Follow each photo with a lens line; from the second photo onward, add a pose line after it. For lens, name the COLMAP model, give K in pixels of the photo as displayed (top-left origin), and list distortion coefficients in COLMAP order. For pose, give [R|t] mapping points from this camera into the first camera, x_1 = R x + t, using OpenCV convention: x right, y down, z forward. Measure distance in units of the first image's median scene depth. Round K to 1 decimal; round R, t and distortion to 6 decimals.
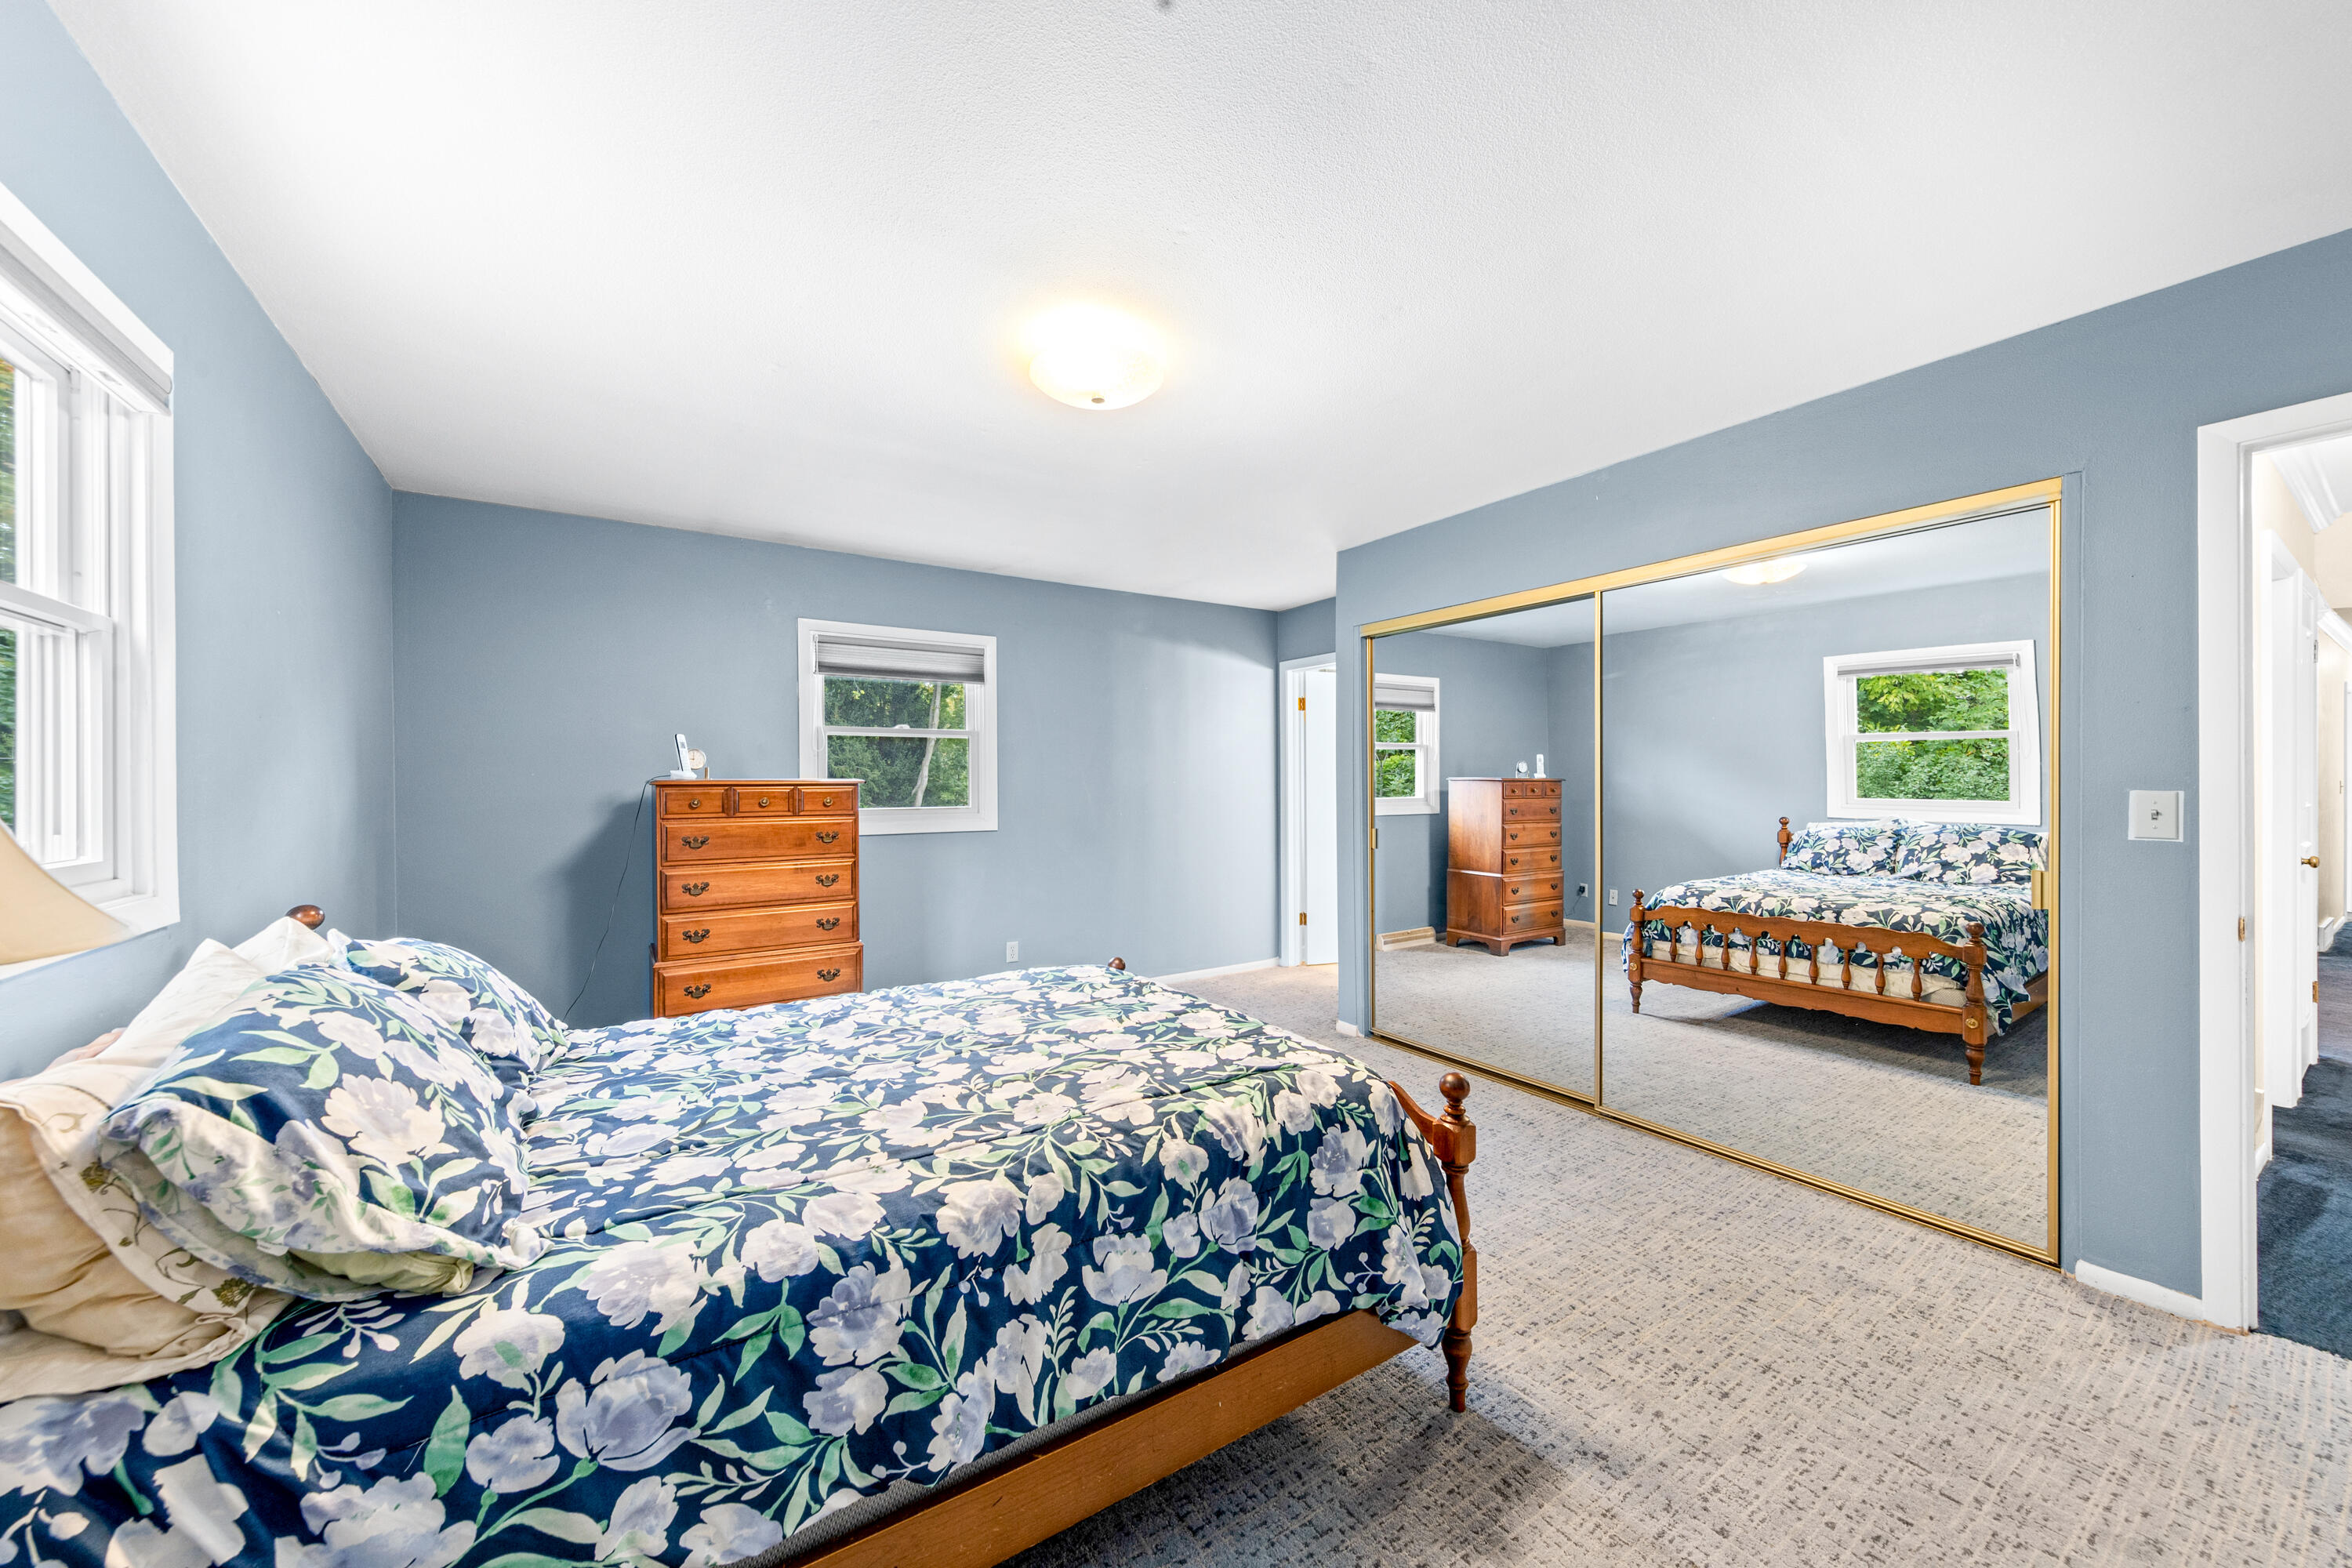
lens RADIAL K [[857.4, 0, 1174.3], [0, 857.4, 776.9], [0, 0, 1]] dist [-0.002250, -0.000168]
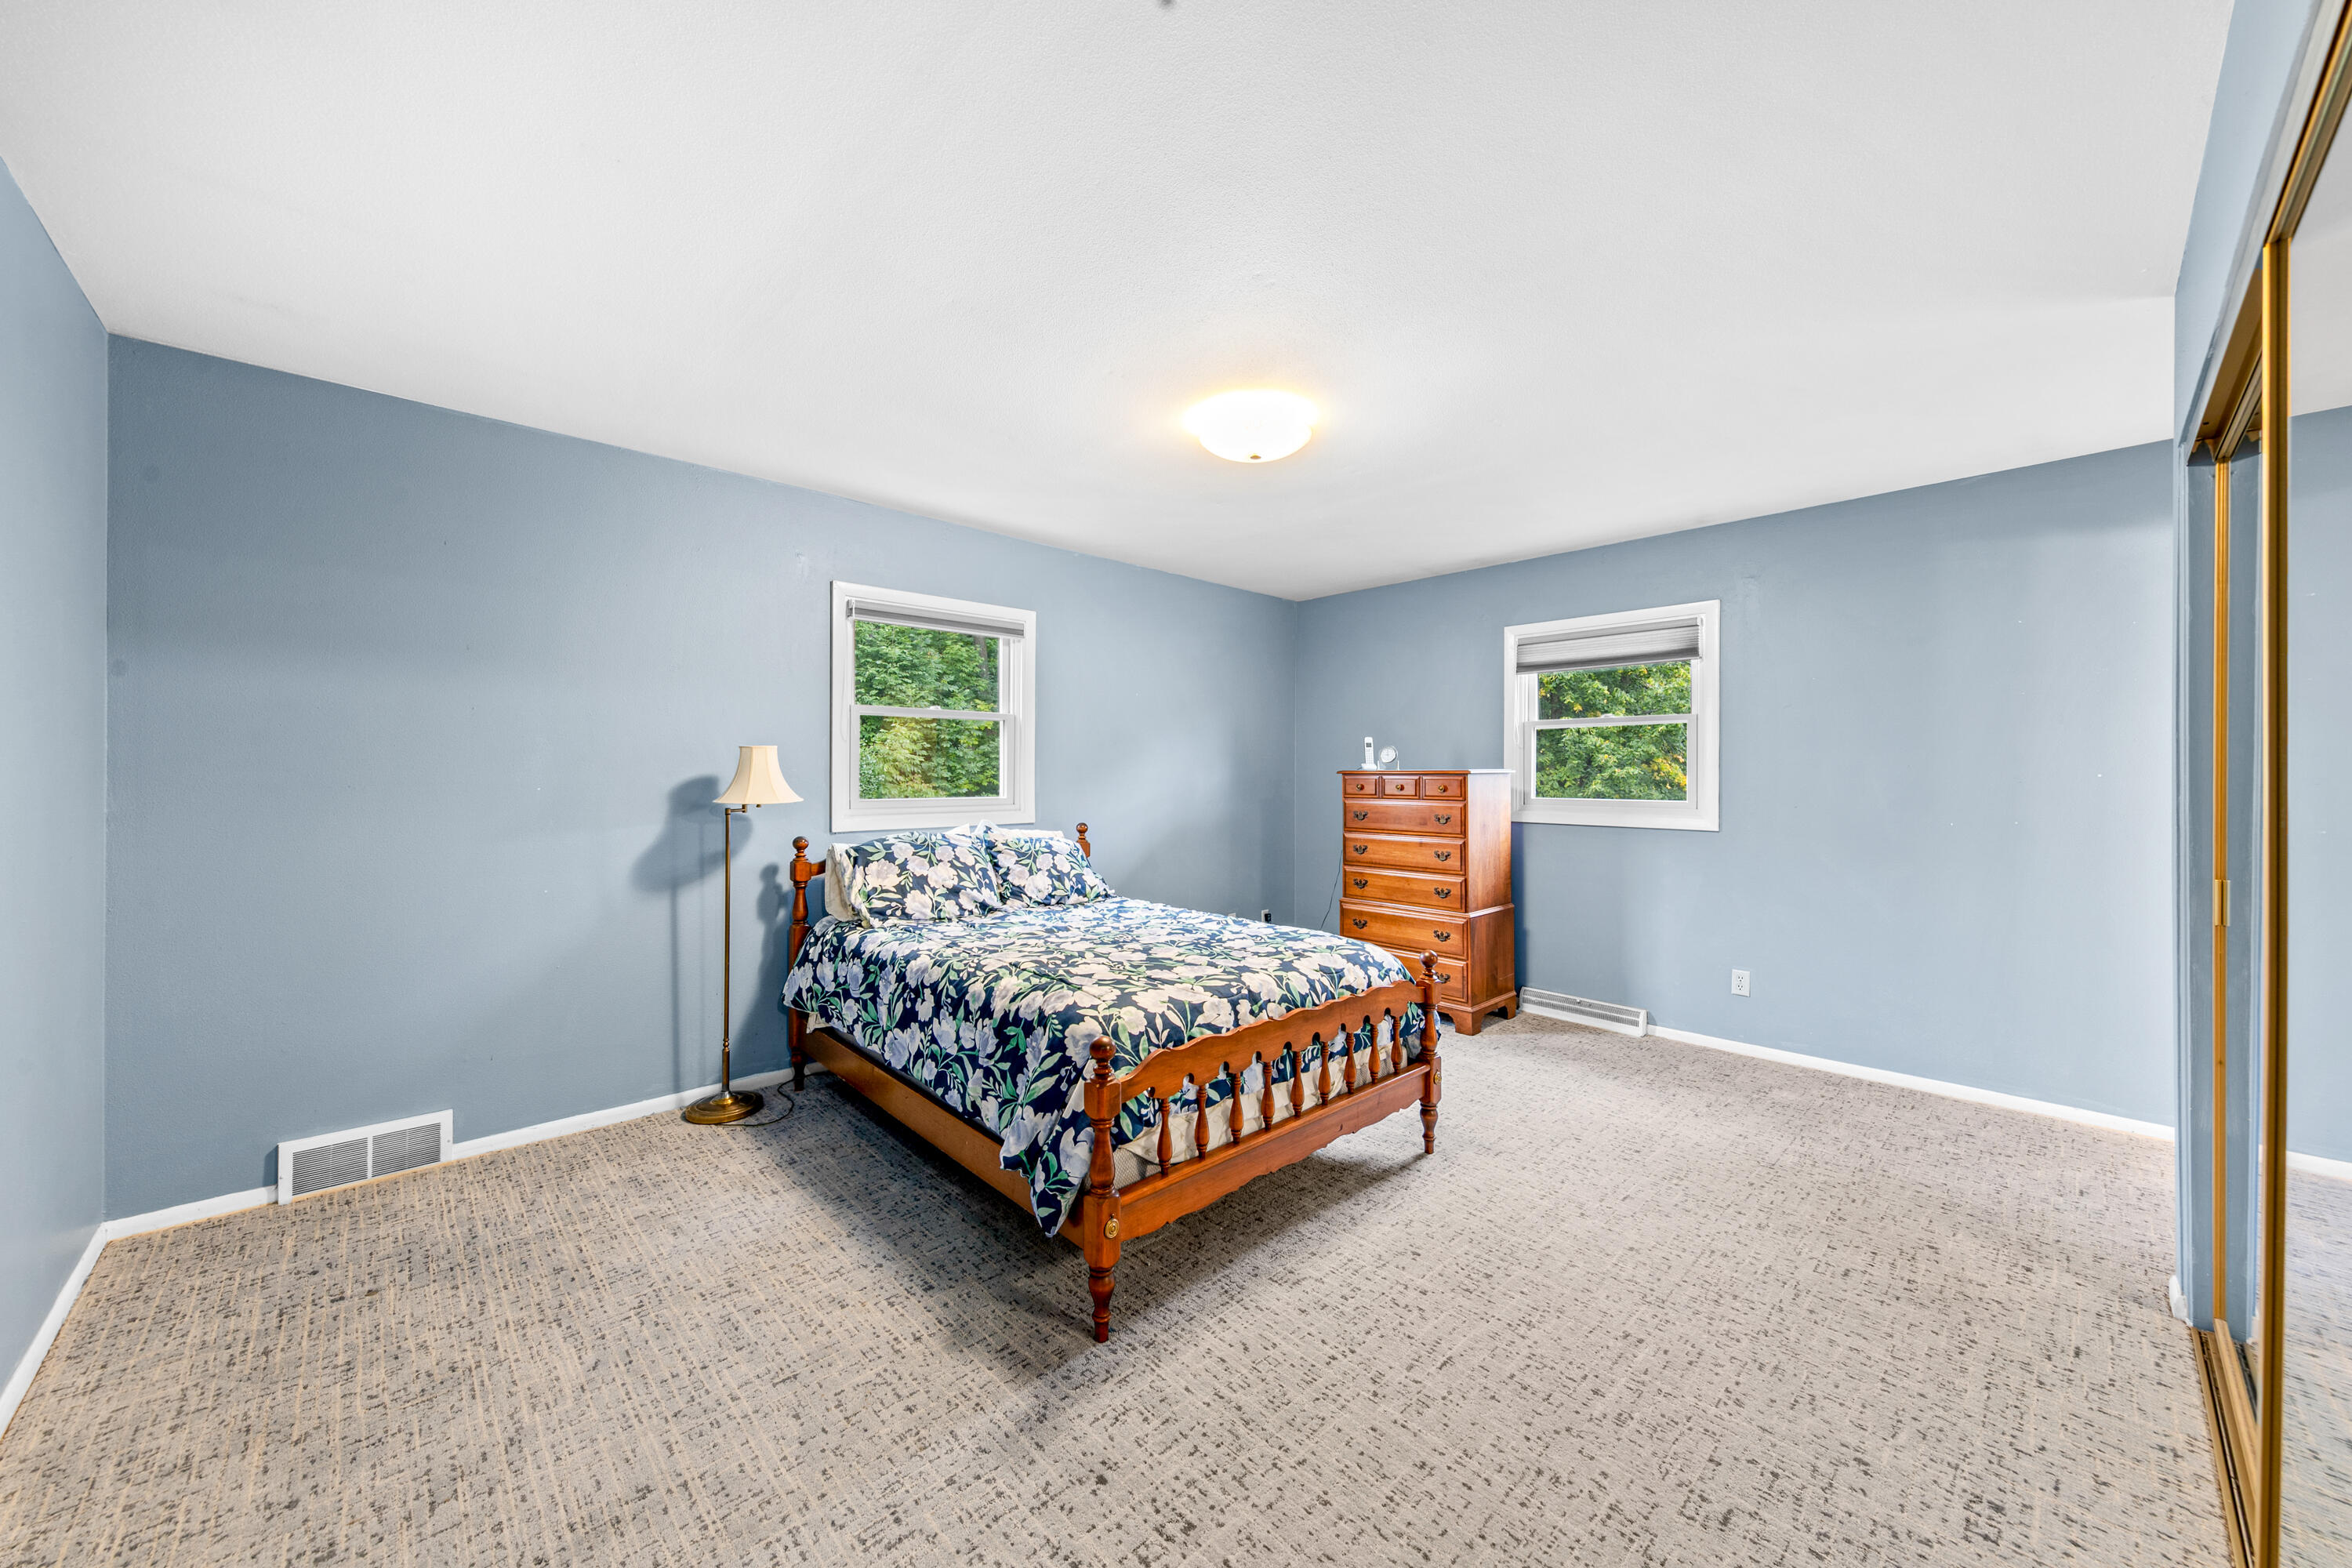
lens RADIAL K [[857.4, 0, 1173.5], [0, 857.4, 777.4], [0, 0, 1]] dist [-0.002250, -0.000168]
pose [[0.158932, 0.011462, -0.987223, 1.610610], [0.000821, 0.999931, 0.011742, -0.002734], [0.987289, -0.002677, 0.158912, 1.032543]]
